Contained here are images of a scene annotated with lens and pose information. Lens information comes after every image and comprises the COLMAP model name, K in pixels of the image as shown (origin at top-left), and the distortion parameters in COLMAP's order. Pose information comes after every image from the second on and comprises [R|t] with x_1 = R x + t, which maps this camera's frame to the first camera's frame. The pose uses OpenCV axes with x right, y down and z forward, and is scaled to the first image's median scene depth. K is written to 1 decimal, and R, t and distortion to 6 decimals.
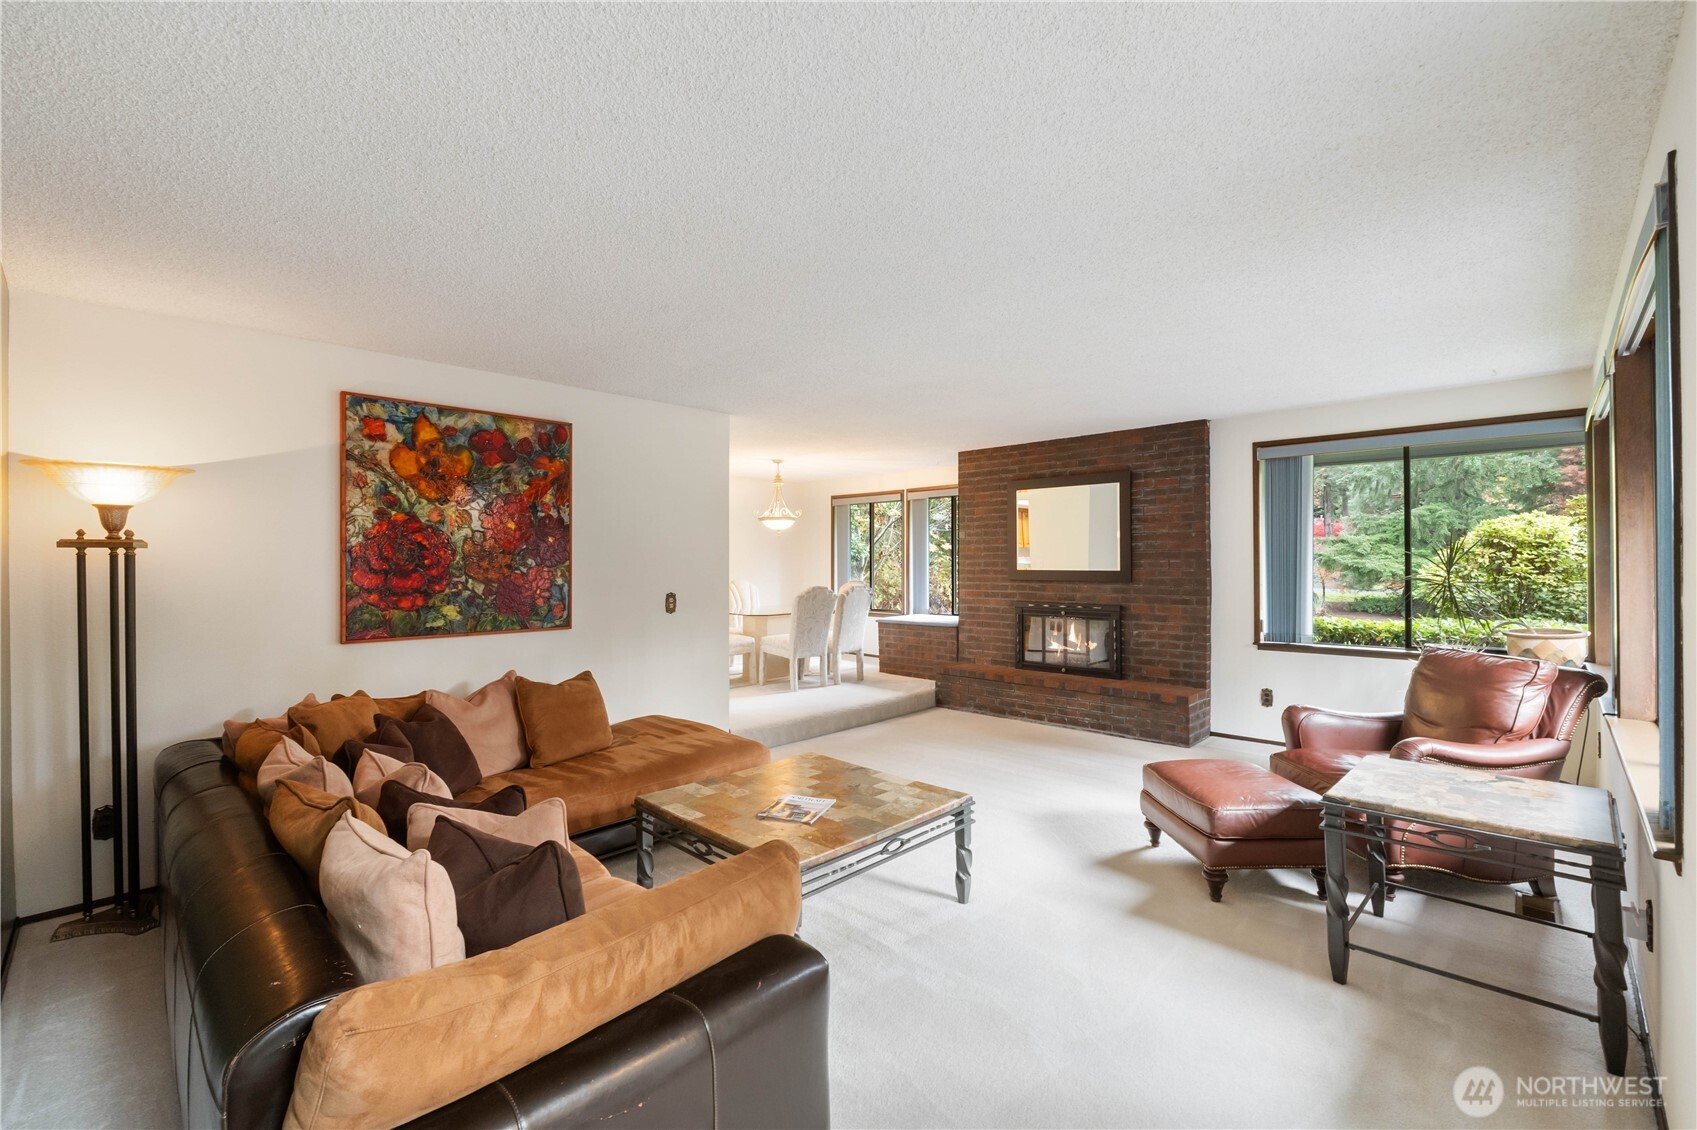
lens RADIAL K [[717.9, 0, 853.4], [0, 717.9, 566.7], [0, 0, 1]] dist [-0.001428, -0.000571]
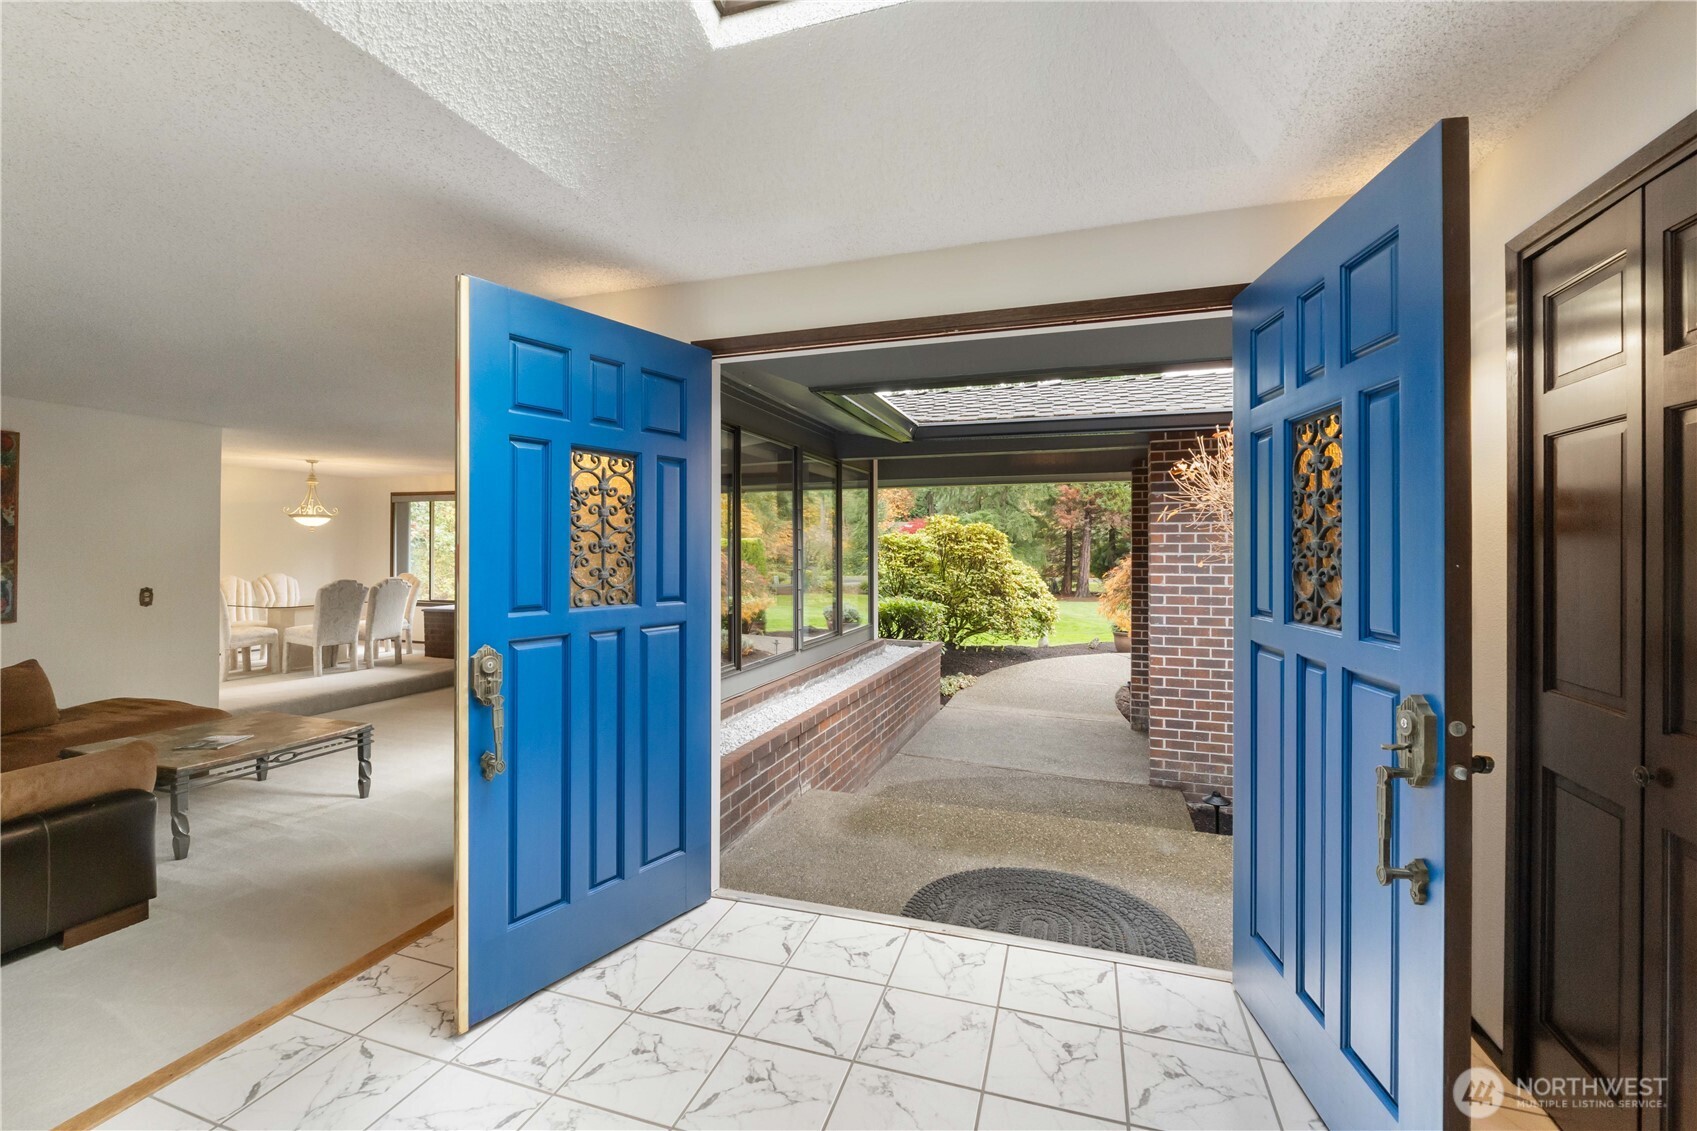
lens RADIAL K [[717.9, 0, 840.3], [0, 717.9, 547.6], [0, 0, 1]] dist [-0.001428, -0.000571]
pose [[0.908603, 0.009177, 0.417561, 0.183966], [-0.004387, 0.999913, -0.012430, -0.011972], [-0.417639, 0.009462, 0.908564, -0.321716]]
